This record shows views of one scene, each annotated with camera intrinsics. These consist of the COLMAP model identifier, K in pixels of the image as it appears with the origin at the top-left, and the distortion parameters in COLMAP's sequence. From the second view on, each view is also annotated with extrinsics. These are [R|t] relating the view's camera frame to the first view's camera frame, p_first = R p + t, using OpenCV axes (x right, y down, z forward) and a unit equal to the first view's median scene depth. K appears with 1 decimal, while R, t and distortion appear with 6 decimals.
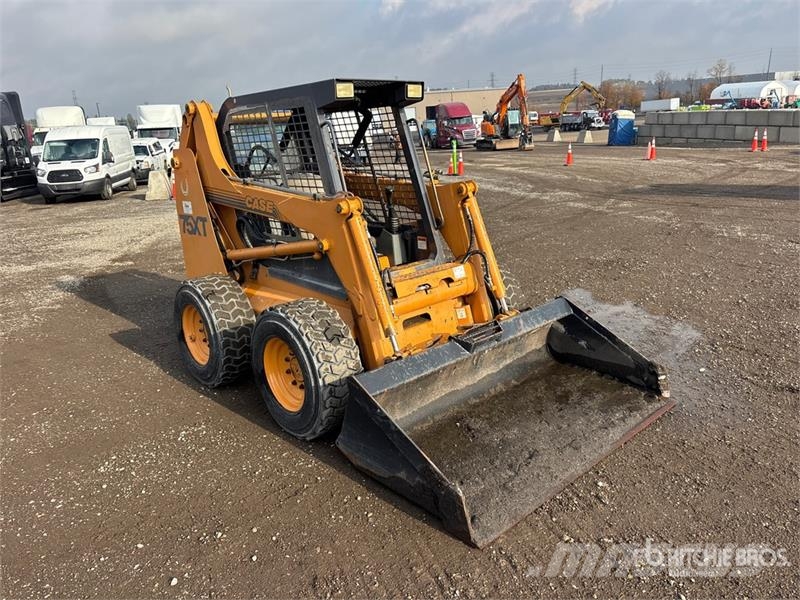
lens RADIAL K [[598.3, 0, 399.9], [0, 598.3, 302.5], [0, 0, 1]] dist [0.046626, -0.061179]
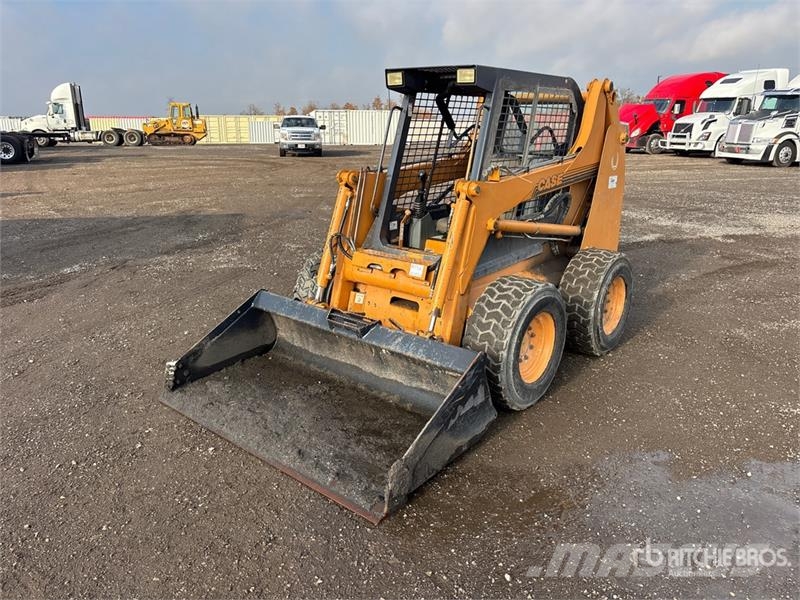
lens RADIAL K [[598.3, 0, 399.9], [0, 598.3, 302.5], [0, 0, 1]] dist [0.046626, -0.061179]
pose [[0.128234, 0.342988, -0.930546, 1.001391], [-0.282685, 0.912009, 0.297201, -0.280538], [0.950603, 0.224940, 0.213908, 0.783163]]
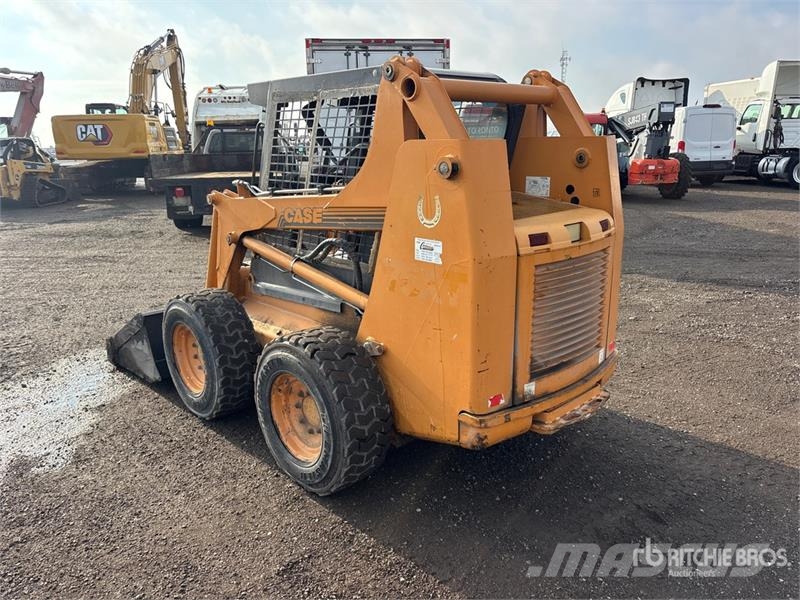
lens RADIAL K [[598.3, 0, 399.9], [0, 598.3, 302.5], [0, 0, 1]] dist [0.046626, -0.061179]
pose [[-0.996971, 0.077568, 0.005698, -0.175714], [0.069484, 0.855351, 0.513368, -0.546380], [0.034948, 0.512208, -0.858150, 2.001434]]
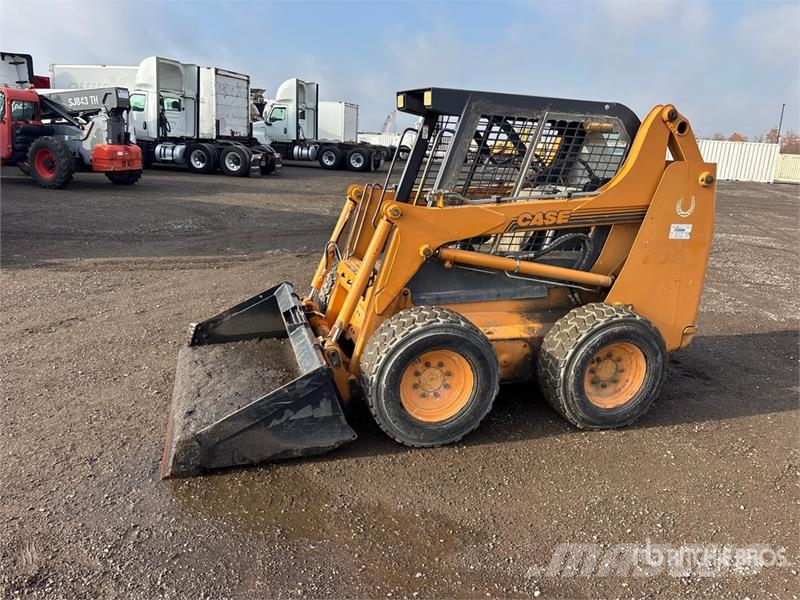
lens RADIAL K [[598.3, 0, 399.9], [0, 598.3, 302.5], [0, 0, 1]] dist [0.046626, -0.061179]
pose [[-0.440088, 0.274105, -0.855096, 0.918718], [-0.273134, 0.866287, 0.418265, -0.456749], [0.855407, 0.417629, -0.306375, 1.378727]]
